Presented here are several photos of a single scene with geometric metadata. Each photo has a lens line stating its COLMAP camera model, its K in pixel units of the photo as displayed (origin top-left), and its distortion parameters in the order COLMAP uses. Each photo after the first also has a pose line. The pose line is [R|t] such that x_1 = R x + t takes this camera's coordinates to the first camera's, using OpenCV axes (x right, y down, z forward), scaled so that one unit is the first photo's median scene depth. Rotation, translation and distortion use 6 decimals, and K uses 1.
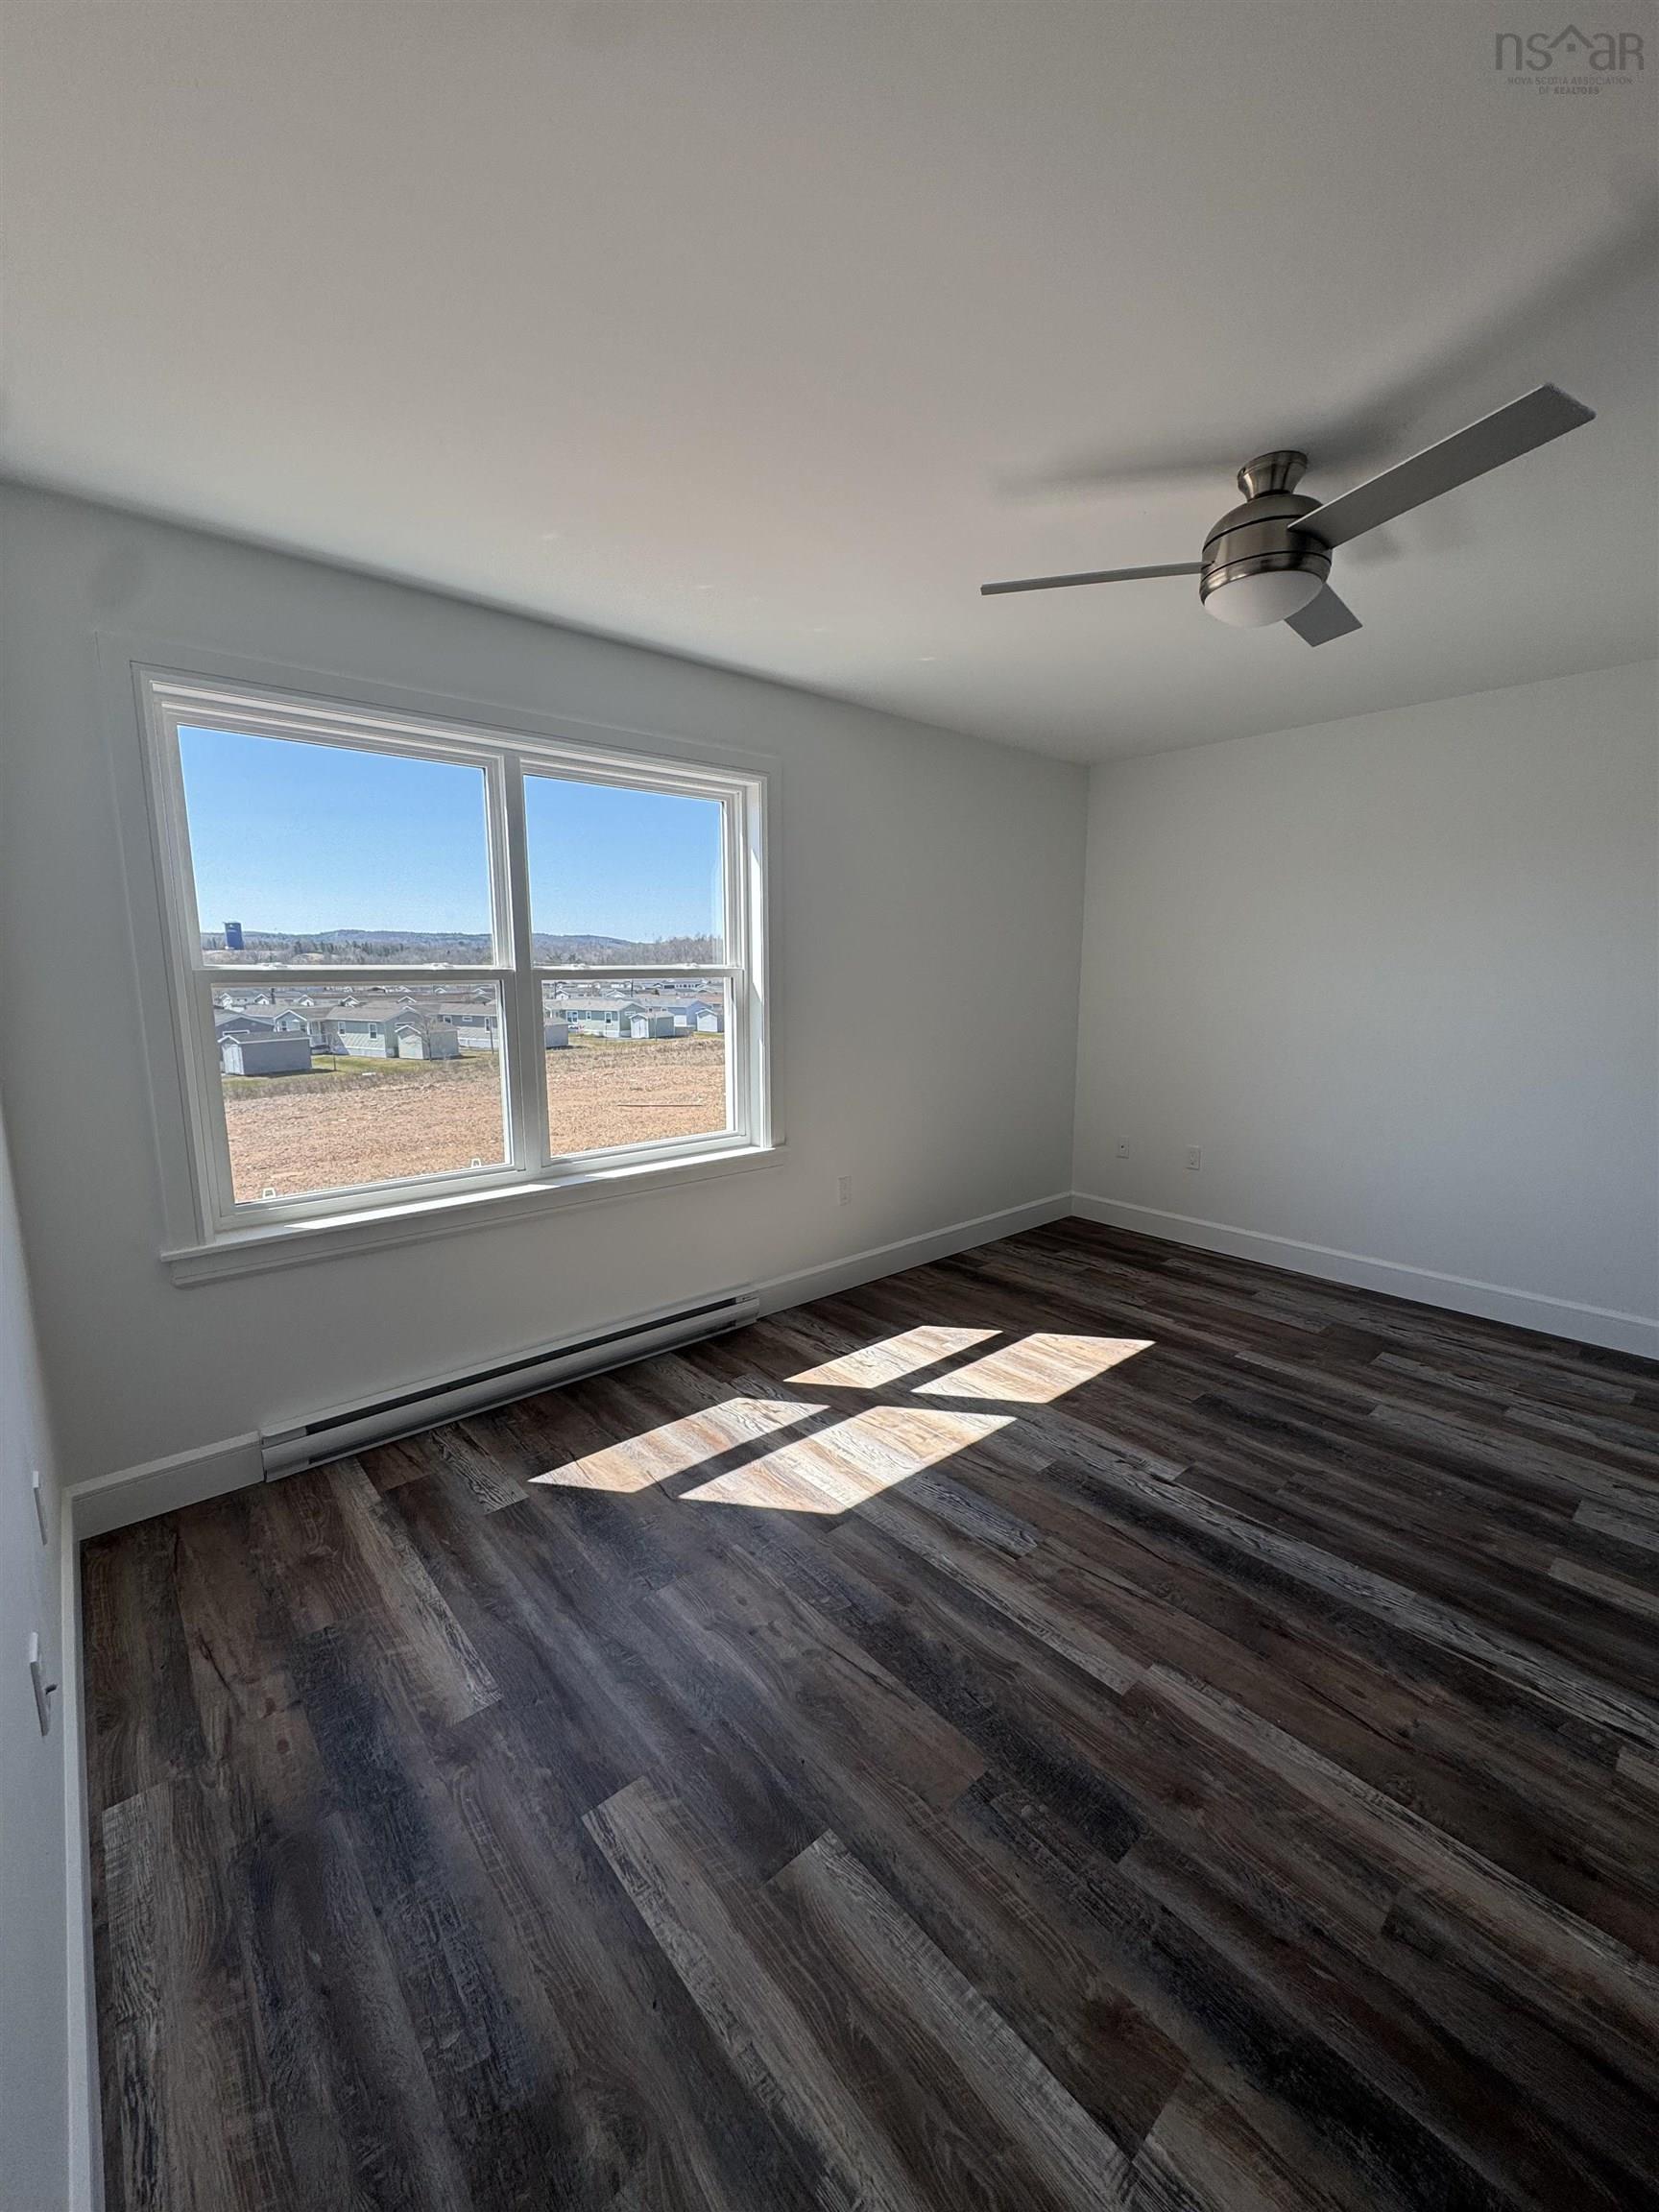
lens RADIAL K [[876.0, 0, 831.6], [0, 876.0, 1104.0], [0, 0, 1]] dist [-0.003674, 0.000740]
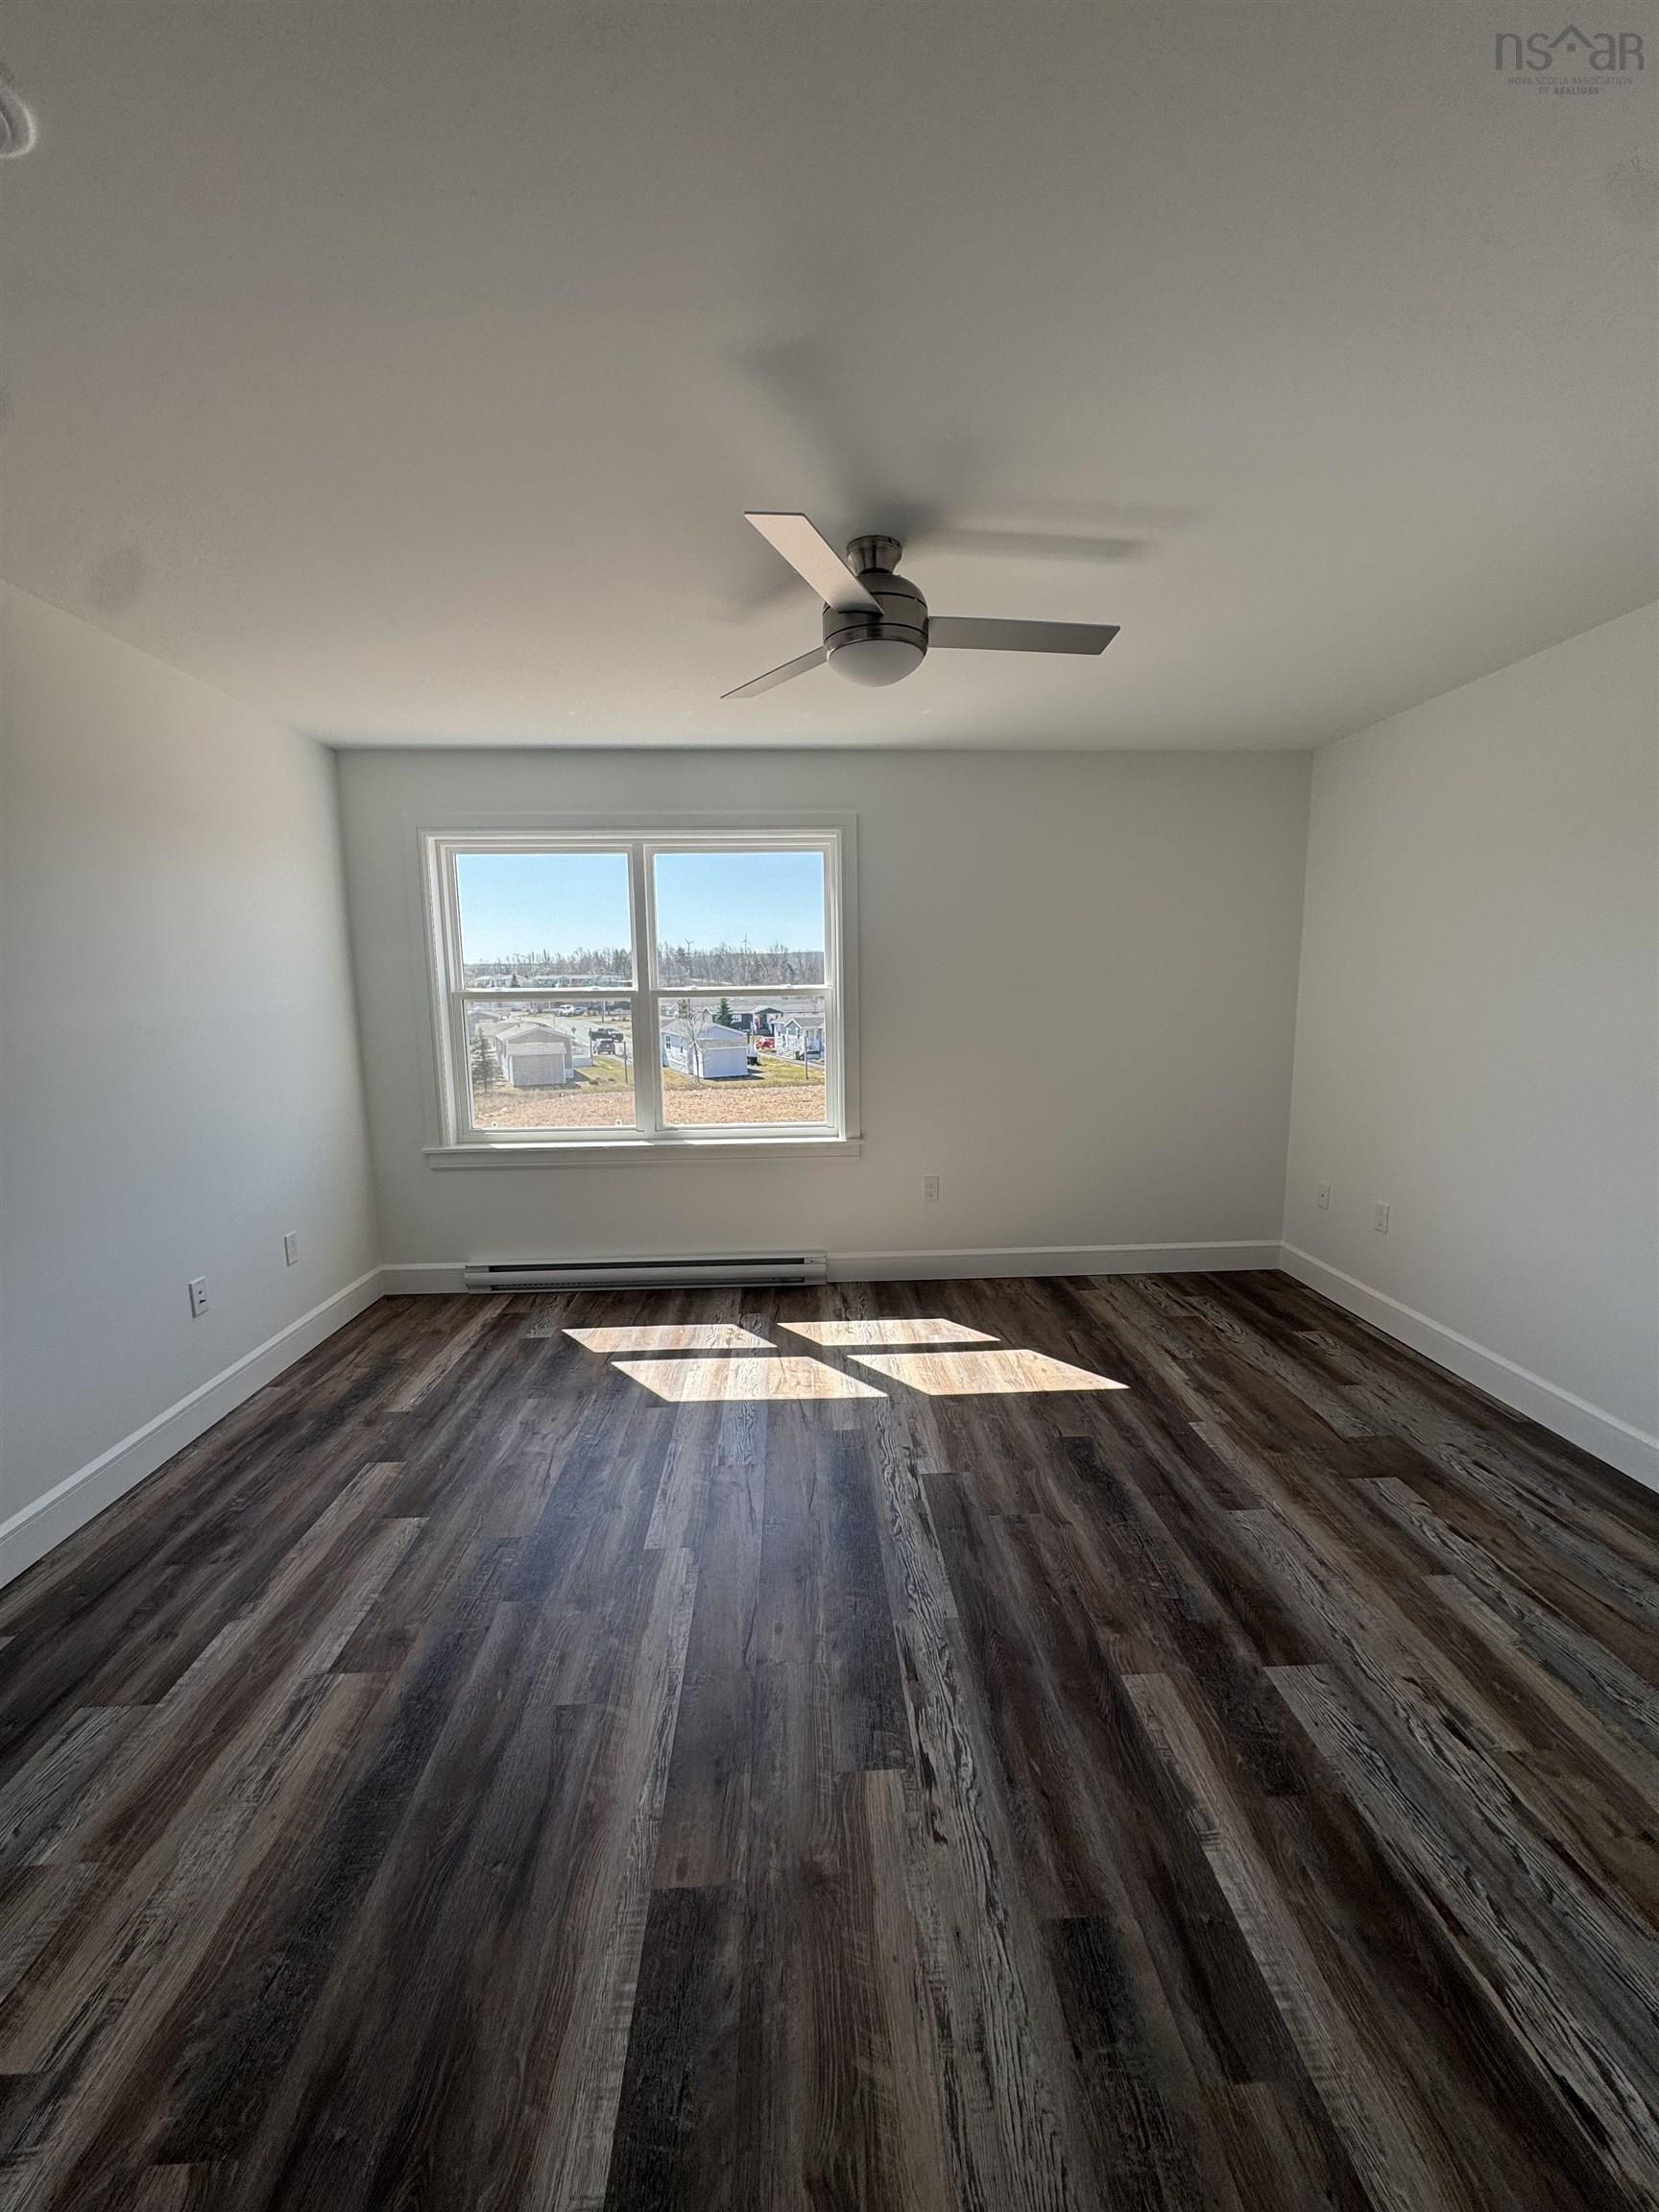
lens RADIAL K [[876.0, 0, 831.6], [0, 876.0, 1104.0], [0, 0, 1]] dist [-0.003674, 0.000740]
pose [[0.782376, 0.078518, -0.617838, 0.812438], [-0.087415, 0.996045, 0.015889, -0.019098], [0.616642, 0.041577, 0.786145, 0.074272]]
